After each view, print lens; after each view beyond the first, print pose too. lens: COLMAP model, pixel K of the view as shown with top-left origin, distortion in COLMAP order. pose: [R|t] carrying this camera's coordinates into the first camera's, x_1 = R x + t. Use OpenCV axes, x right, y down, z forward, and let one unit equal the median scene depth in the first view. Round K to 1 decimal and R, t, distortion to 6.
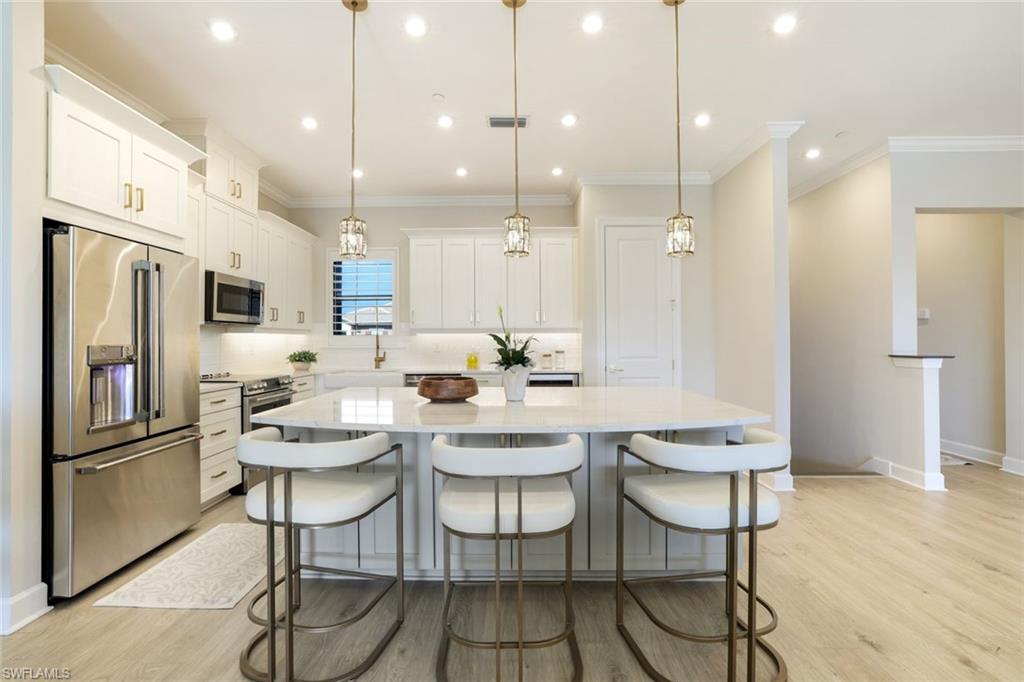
lens RADIAL K [[458.5, 0, 501.7], [0, 458.5, 337.5], [0, 0, 1]] dist [-0.045925, 0.017903]
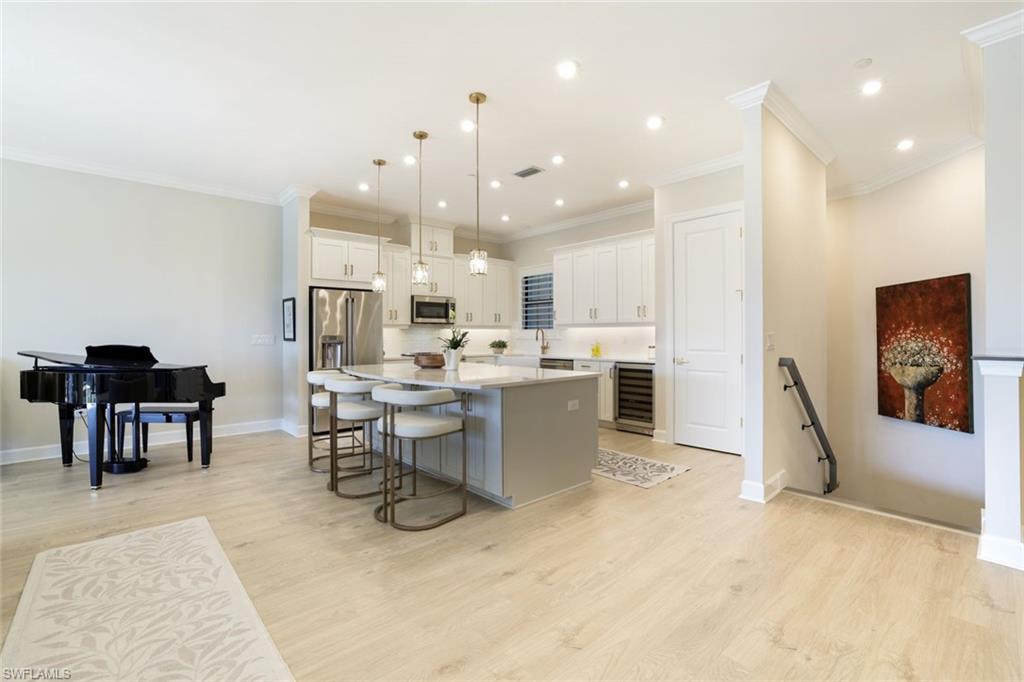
lens RADIAL K [[446.5, 0, 507.5], [0, 446.5, 333.9], [0, 0, 1]] dist [-0.038015, 0.012434]
pose [[0.680537, 0.000494, -0.732713, 0.870090], [0.004654, 0.999977, 0.004998, 0.001706], [0.732699, -0.006811, 0.680519, 0.043323]]
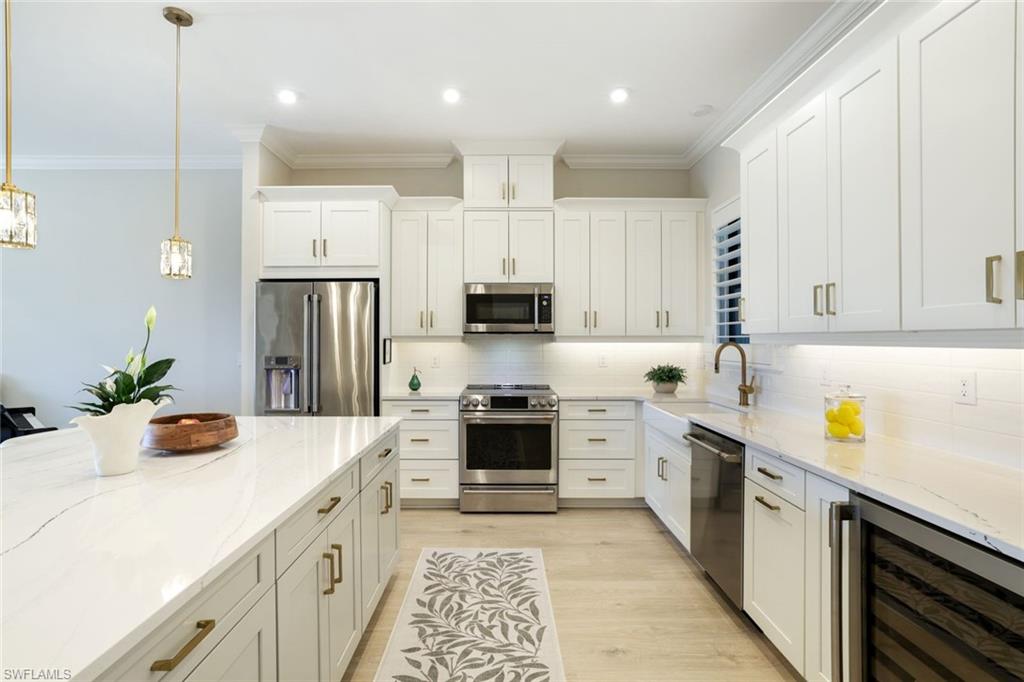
lens RADIAL K [[488.3, 0, 506.5], [0, 488.3, 338.3], [0, 0, 1]] dist [-0.025807, 0.000701]
pose [[0.031910, -0.000030, -0.999491, 0.432825], [0.005311, 0.999986, 0.000139, -0.021124], [0.999477, -0.005313, 0.031910, 0.976598]]
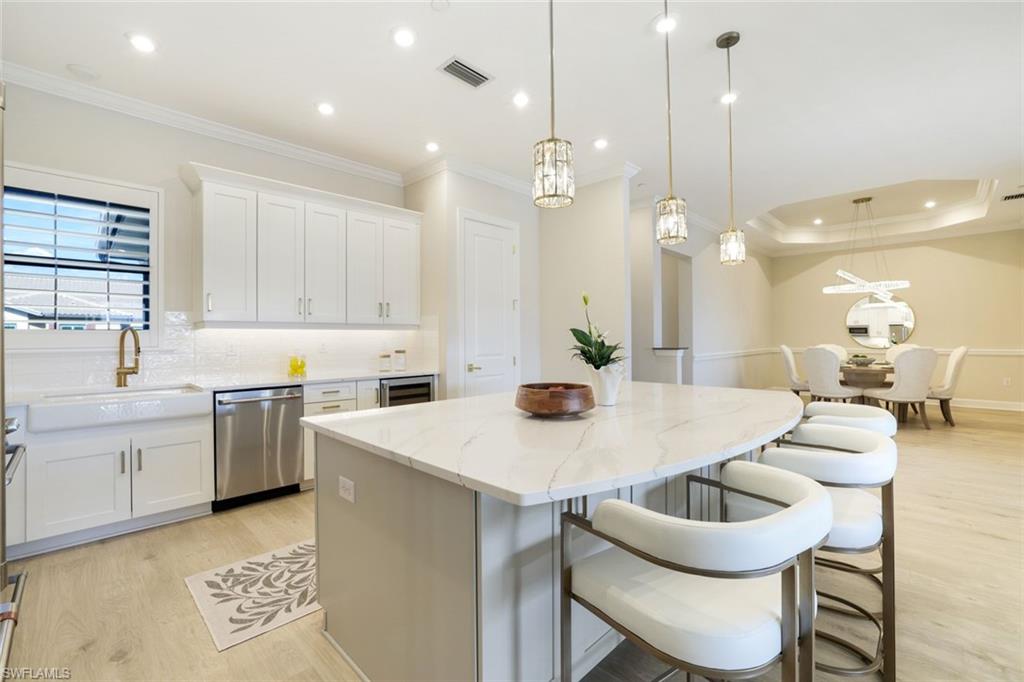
lens RADIAL K [[446.5, 0, 507.5], [0, 446.5, 333.9], [0, 0, 1]] dist [-0.038015, 0.012434]
pose [[0.691355, 0.005778, 0.722492, -0.470788], [-0.000534, 0.999972, -0.007486, 0.005452], [-0.722515, 0.004790, 0.691339, 0.359444]]
